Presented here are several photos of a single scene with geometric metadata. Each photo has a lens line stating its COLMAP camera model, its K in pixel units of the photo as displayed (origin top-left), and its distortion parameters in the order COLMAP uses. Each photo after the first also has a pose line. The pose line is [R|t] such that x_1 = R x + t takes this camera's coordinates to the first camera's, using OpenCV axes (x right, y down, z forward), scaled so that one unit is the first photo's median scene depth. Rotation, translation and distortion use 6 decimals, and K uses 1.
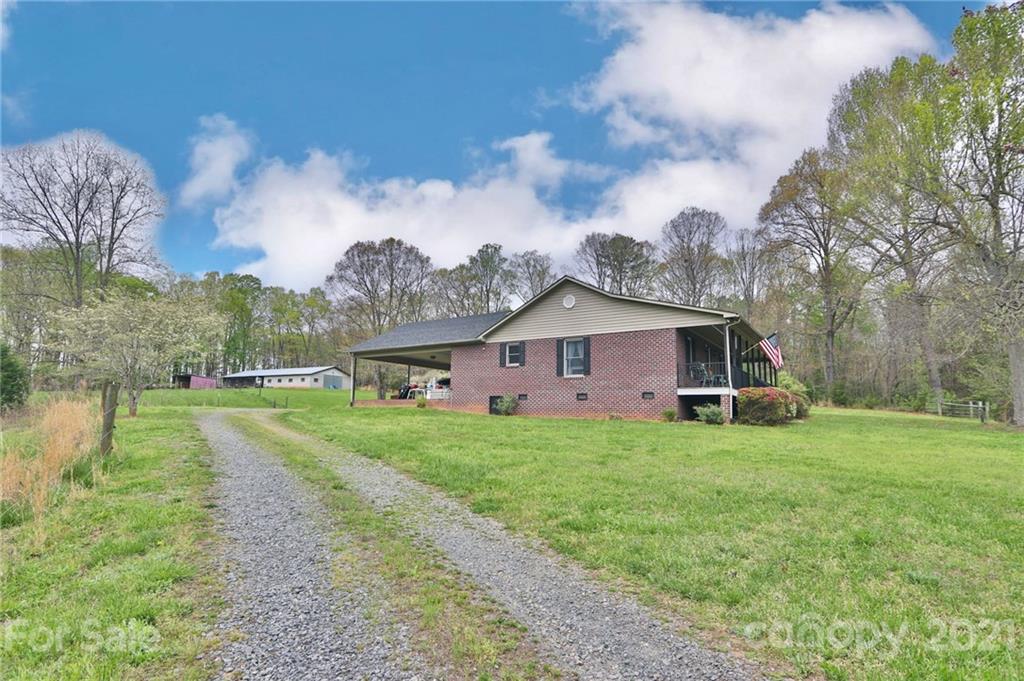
lens RADIAL K [[522.5, 0, 512.0], [0, 522.5, 340.5], [0, 0, 1]] dist [-0.015035, 0.001136]
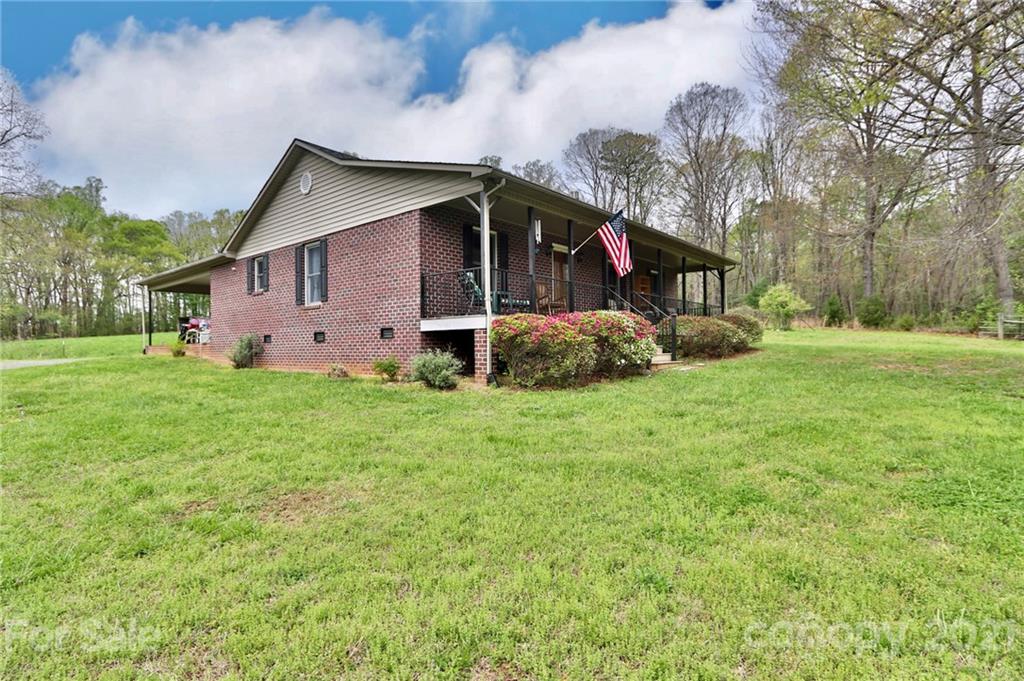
lens RADIAL K [[522.5, 0, 512.0], [0, 522.5, 340.5], [0, 0, 1]] dist [-0.015035, 0.001136]
pose [[0.992670, -0.032466, -0.116414, 0.386985], [0.048031, 0.989885, 0.133495, 0.036218], [0.110902, -0.138108, 0.984188, 0.374809]]
